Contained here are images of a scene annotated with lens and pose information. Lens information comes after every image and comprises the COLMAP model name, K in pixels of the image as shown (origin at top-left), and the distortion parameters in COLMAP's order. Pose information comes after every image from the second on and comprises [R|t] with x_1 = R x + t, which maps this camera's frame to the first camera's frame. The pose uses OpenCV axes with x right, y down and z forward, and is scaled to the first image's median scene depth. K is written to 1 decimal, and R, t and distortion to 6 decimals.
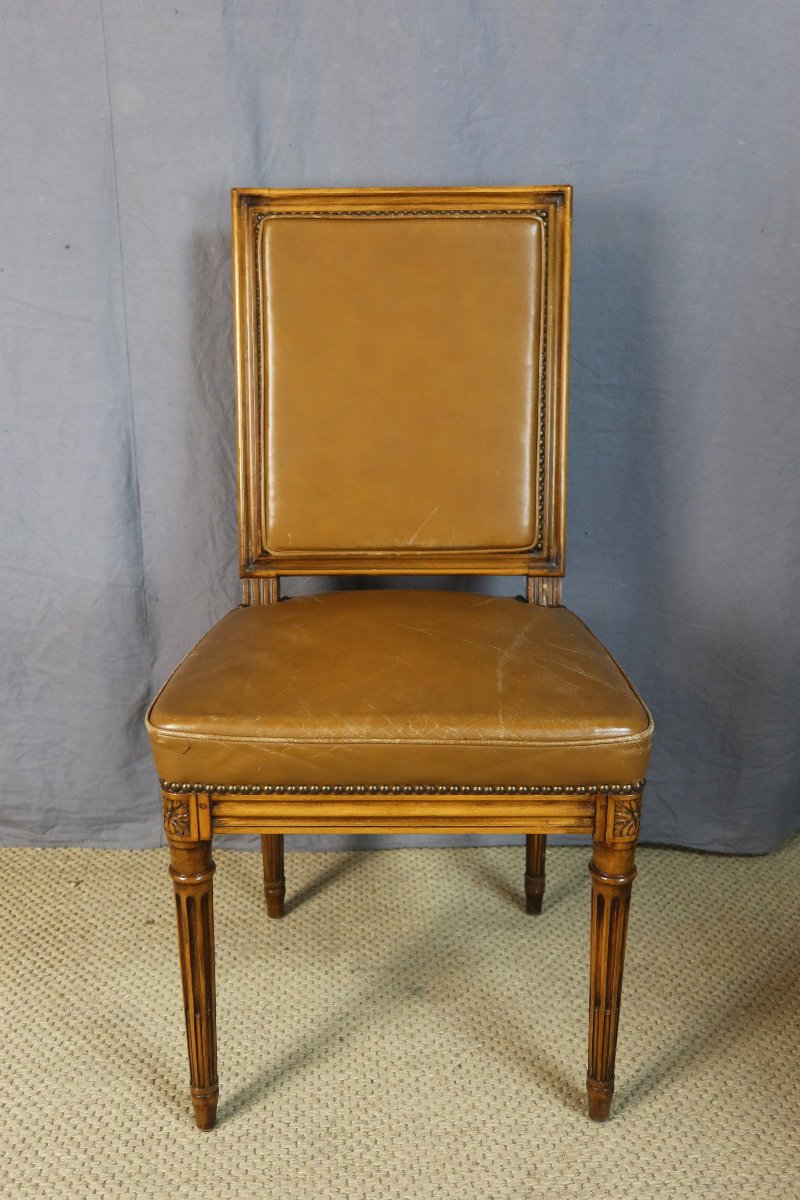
lens RADIAL K [[1162.7, 0, 403.1], [0, 1162.7, 598.9], [0, 0, 1]] dist [-0.016896, 0.001802]
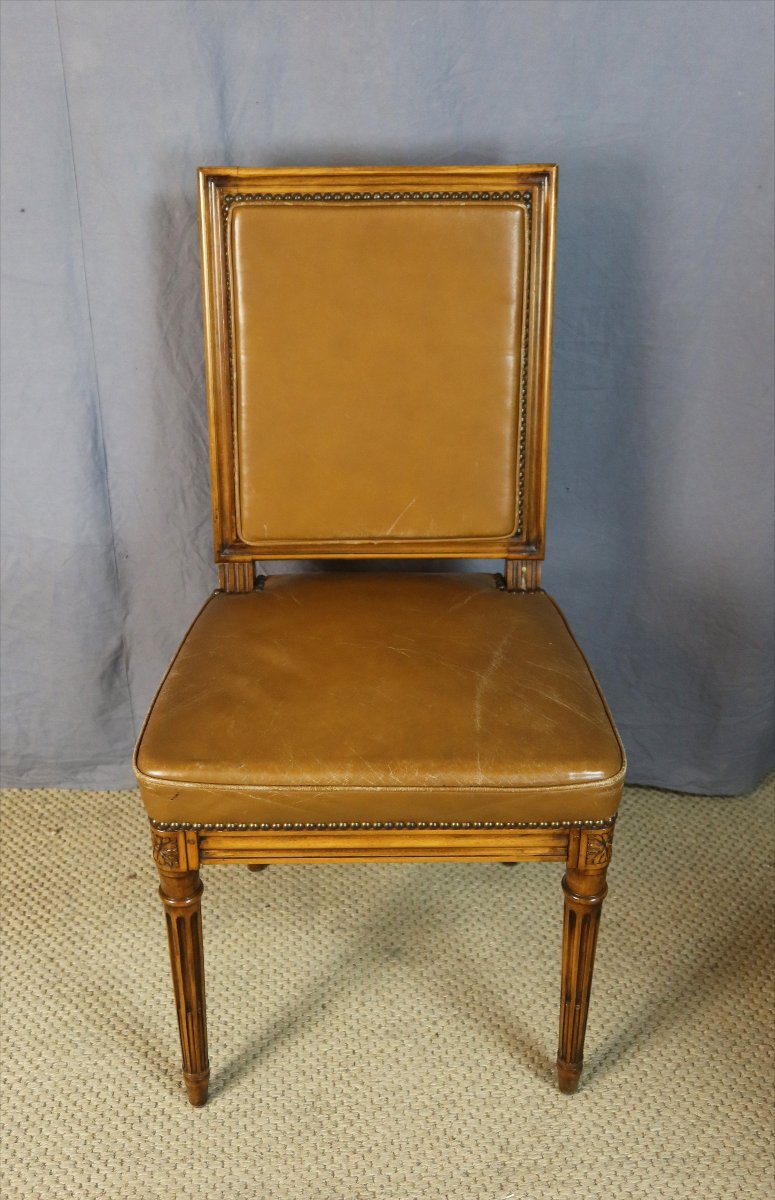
lens RADIAL K [[1265.1, 0, 382.5], [0, 1265.1, 551.6], [0, 0, 1]] dist [-0.021861, 0.011939]
pose [[0.999956, -0.005341, 0.007704, -0.006427], [0.004134, 0.988825, 0.149023, -0.184647], [-0.008413, -0.148985, 0.988804, -0.059179]]
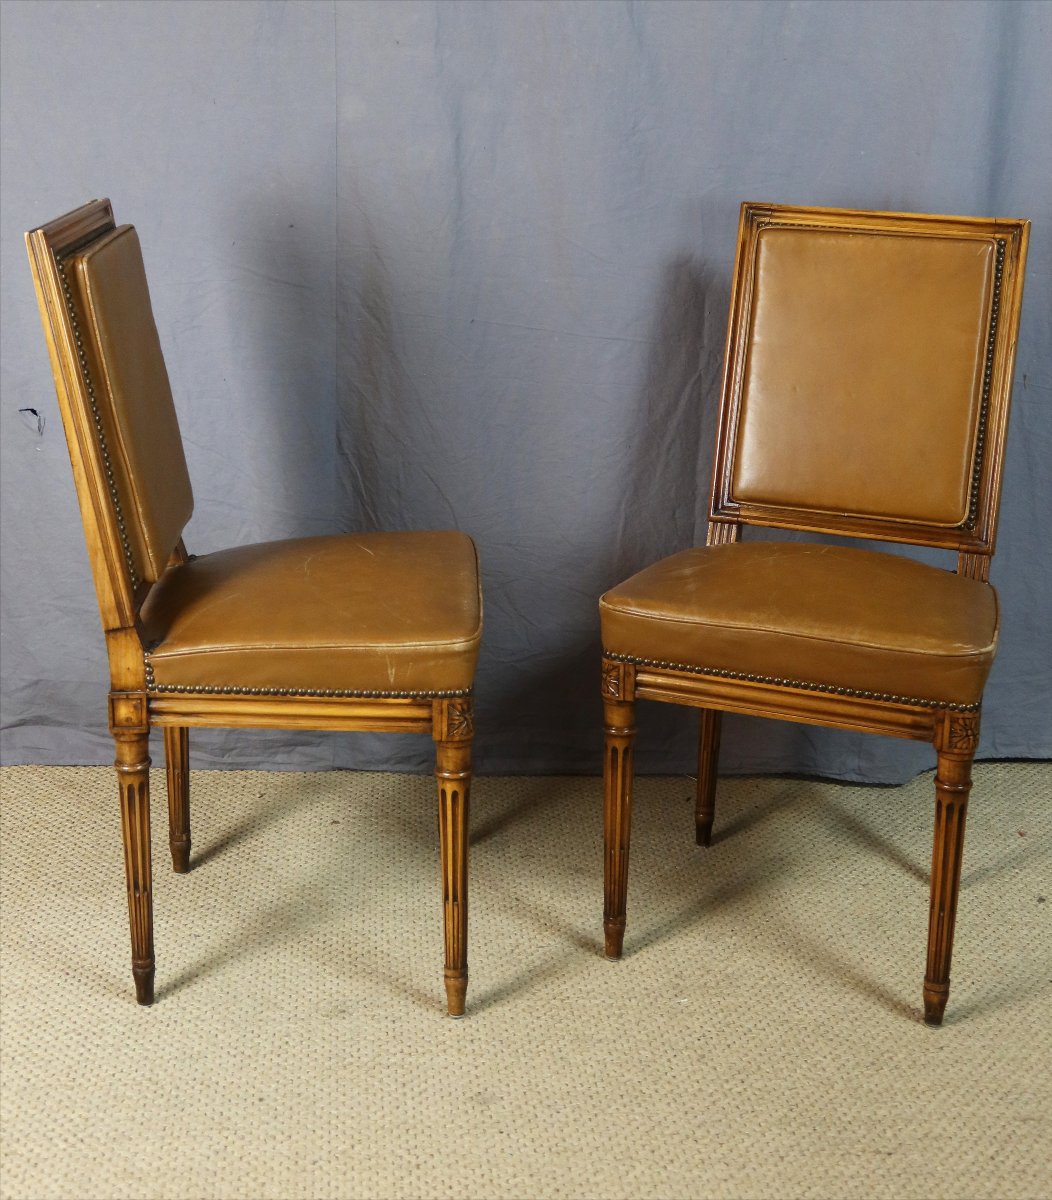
lens RADIAL K [[1681.2, 0, 529.5], [0, 1681.2, 494.5], [0, 0, 1]] dist [0.000453, -0.060088]
pose [[0.999623, 0.019555, 0.019266, -0.077622], [-0.017910, 0.996459, -0.082151, 0.105522], [-0.020804, 0.081775, 0.996434, -0.695009]]
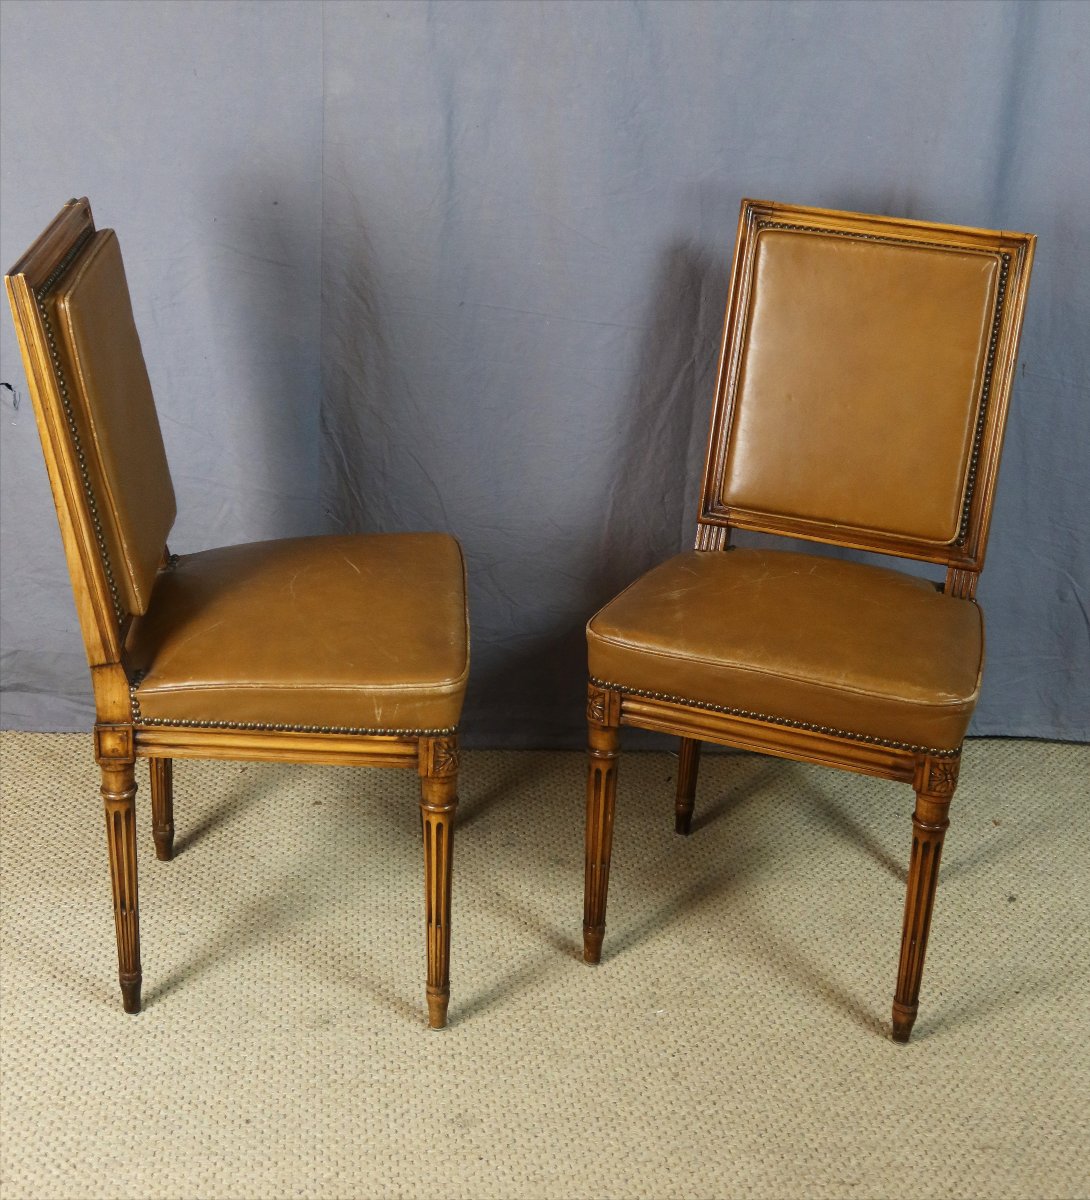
lens RADIAL K [[1737.7, 0, 546.8], [0, 1737.7, 518.1], [0, 0, 1]] dist [-0.001326, -0.054572]
pose [[0.998371, 0.035555, 0.044621, -0.091807], [-0.037140, 0.998690, 0.035211, -0.066976], [-0.043311, -0.036811, 0.998383, -0.731295]]
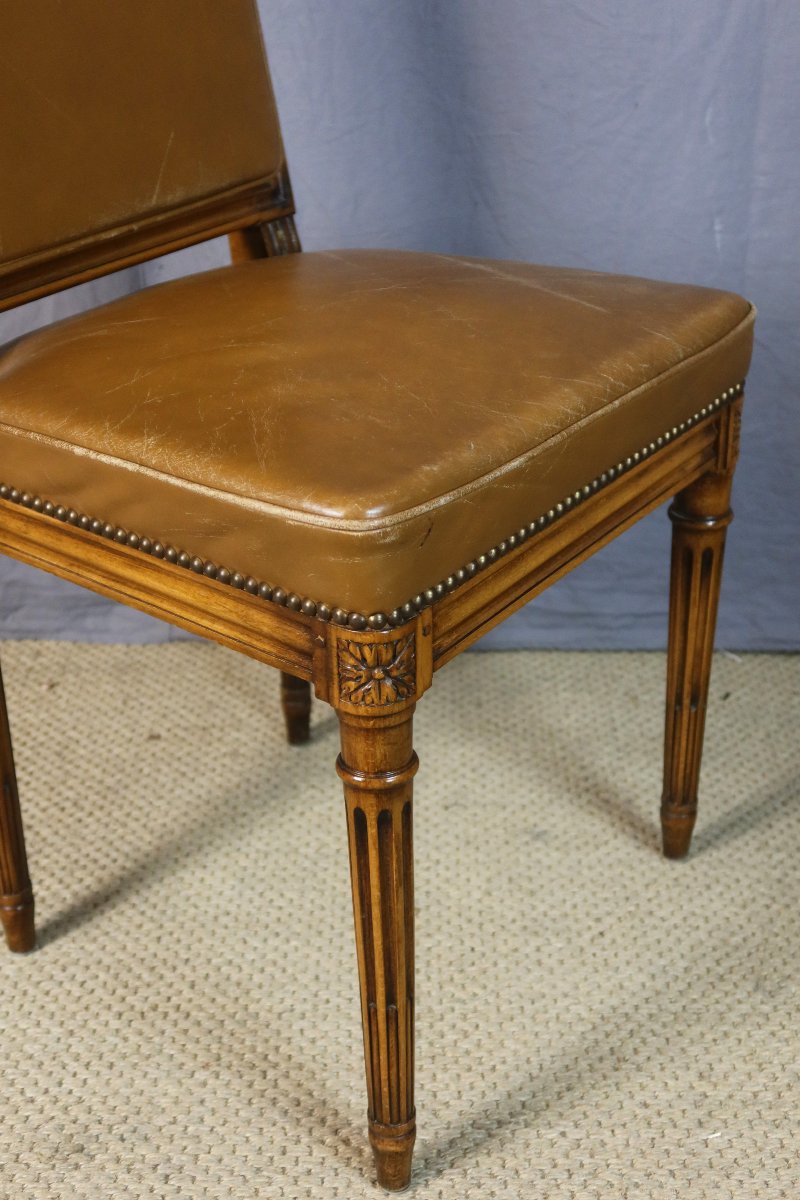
lens RADIAL K [[1669.5, 0, 400.0], [0, 1669.5, 600.0], [0, 0, 1]] dist [-0.011930, -0.011422]
pose [[0.997151, 0.018118, -0.073217, -0.001016], [-0.008862, 0.992141, 0.124815, 0.079774], [0.074902, -0.123810, 0.989475, 0.041025]]
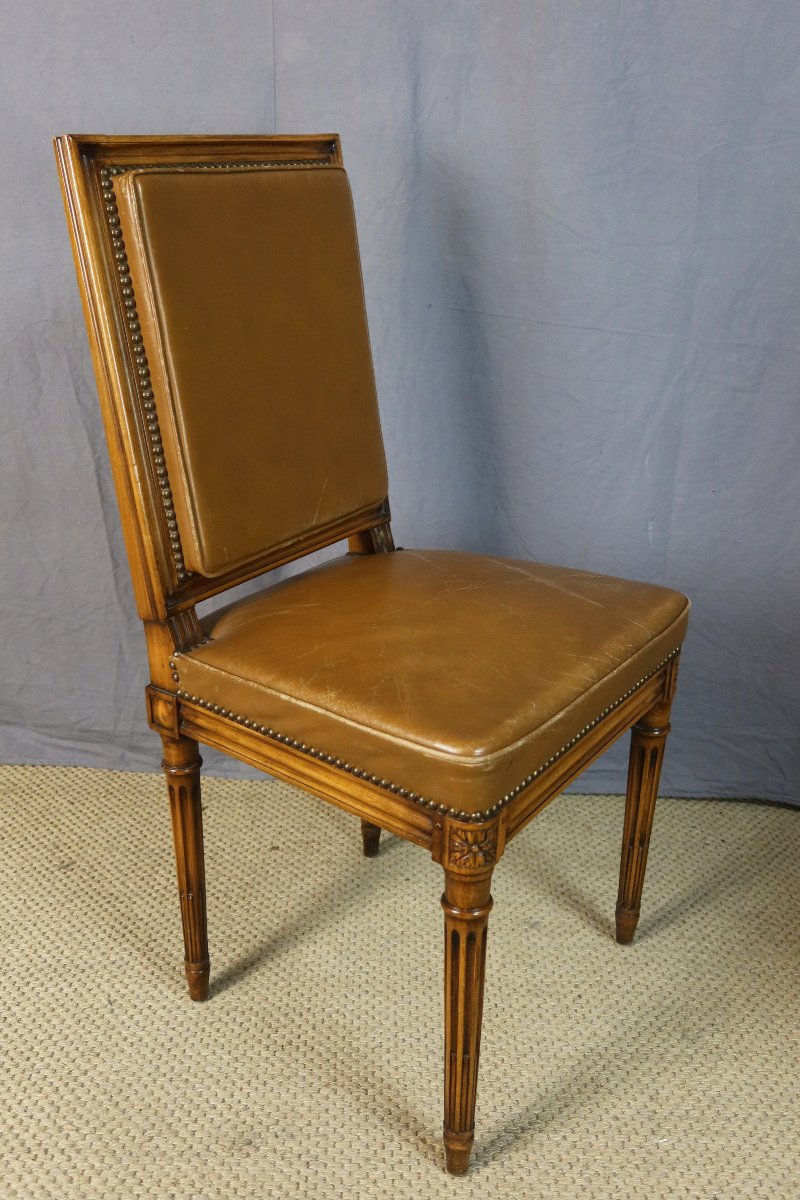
lens RADIAL K [[1162.7, 0, 403.1], [0, 1162.7, 598.9], [0, 0, 1]] dist [-0.016896, 0.001802]
pose [[0.997929, 0.041975, -0.048741, -0.067865], [-0.040325, 0.998595, 0.034367, 0.015574], [0.050116, -0.032331, 0.998220, -0.033909]]
